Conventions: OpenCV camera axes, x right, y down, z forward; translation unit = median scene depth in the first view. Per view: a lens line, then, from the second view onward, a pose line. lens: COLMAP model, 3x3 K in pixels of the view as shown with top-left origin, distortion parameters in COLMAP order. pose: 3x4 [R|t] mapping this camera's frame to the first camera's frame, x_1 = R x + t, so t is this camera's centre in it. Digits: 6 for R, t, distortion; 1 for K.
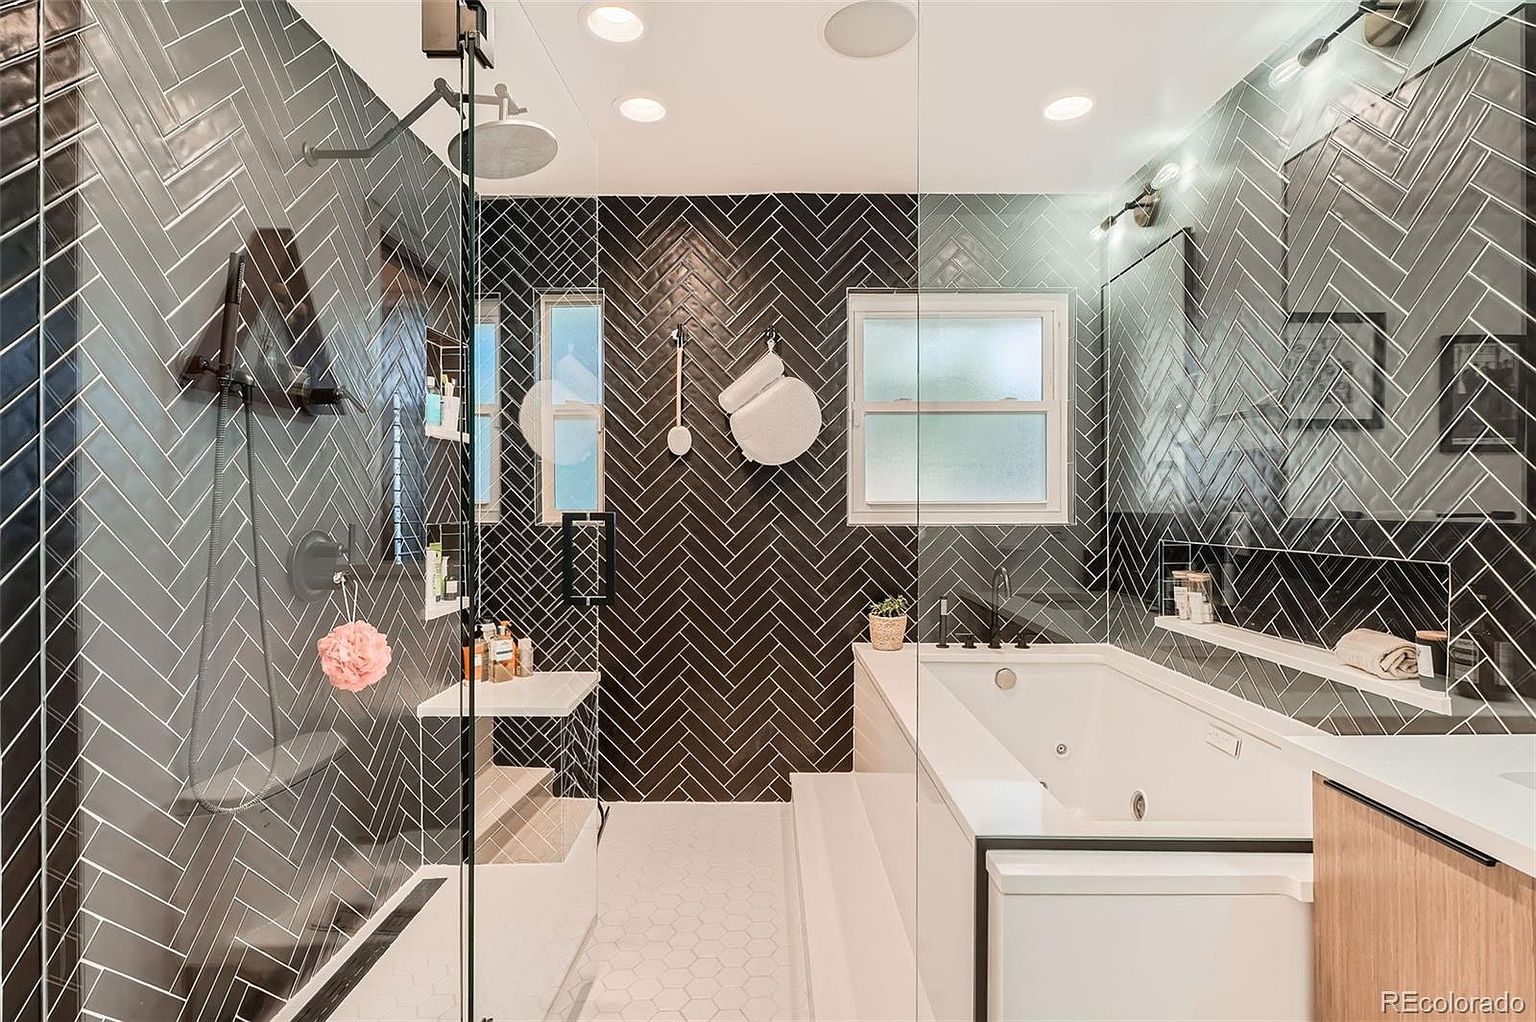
lens RADIAL K [[743.8, 0, 771.7], [0, 743.8, 507.9], [0, 0, 1]] dist [-0.001155, 0.000182]
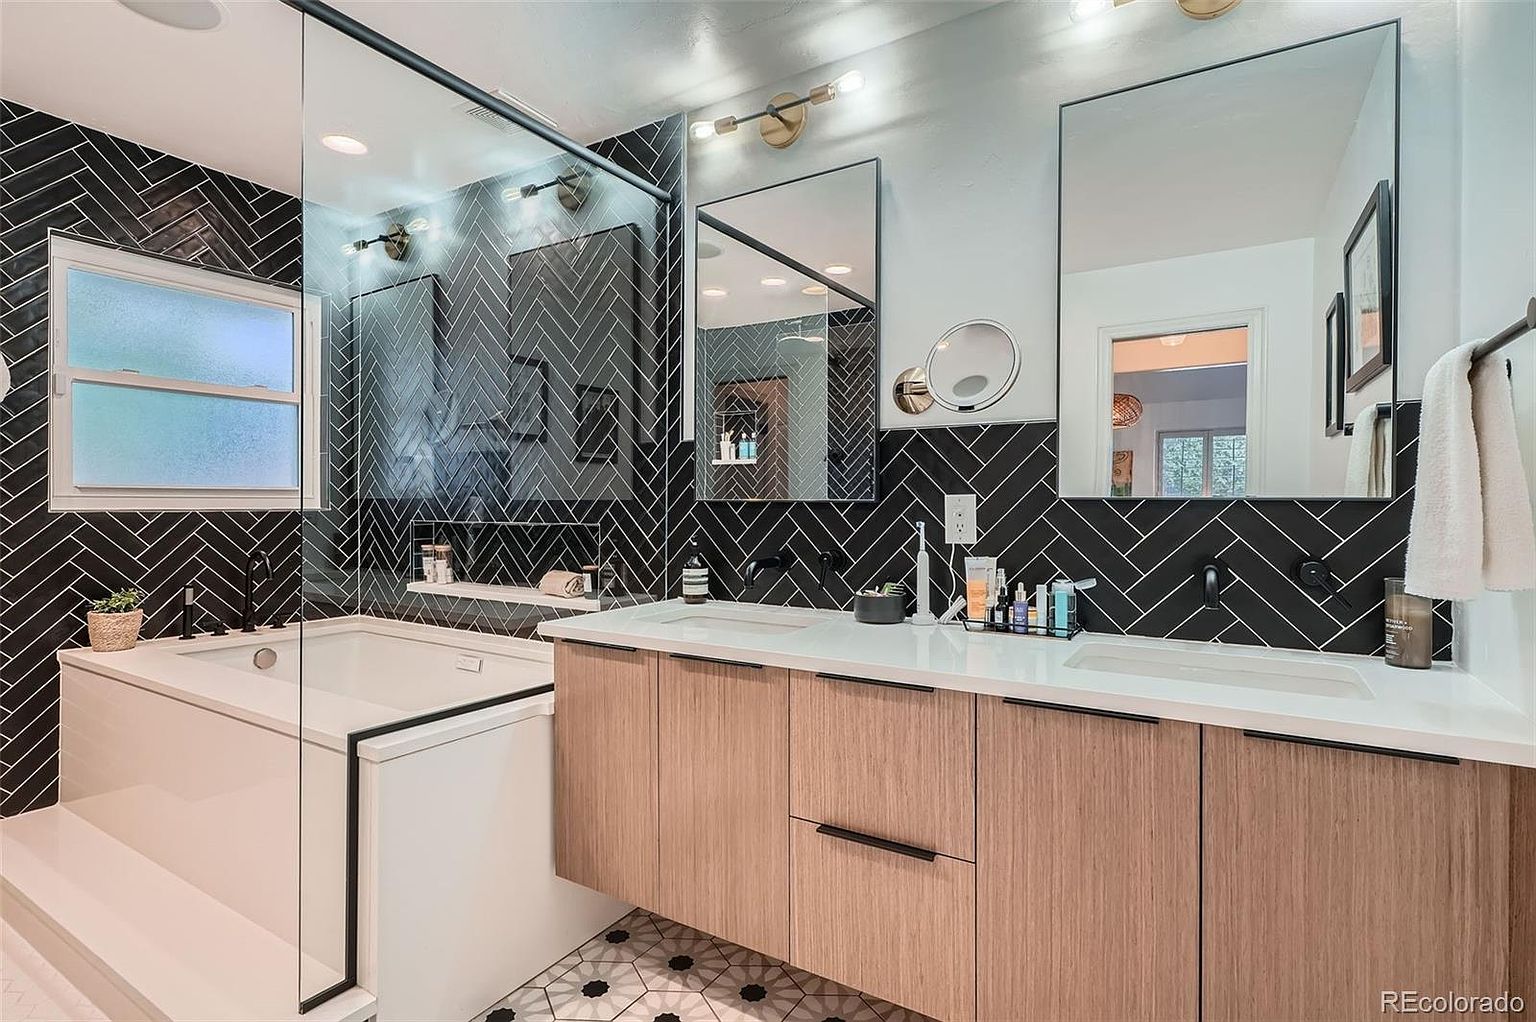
lens RADIAL K [[743.8, 0, 771.7], [0, 743.8, 507.9], [0, 0, 1]] dist [-0.001155, 0.000182]
pose [[0.523464, -0.000689, 0.852047, -0.213831], [-0.000618, 0.999999, 0.001188, 0.020681], [-0.852047, -0.001148, 0.523464, -0.151050]]
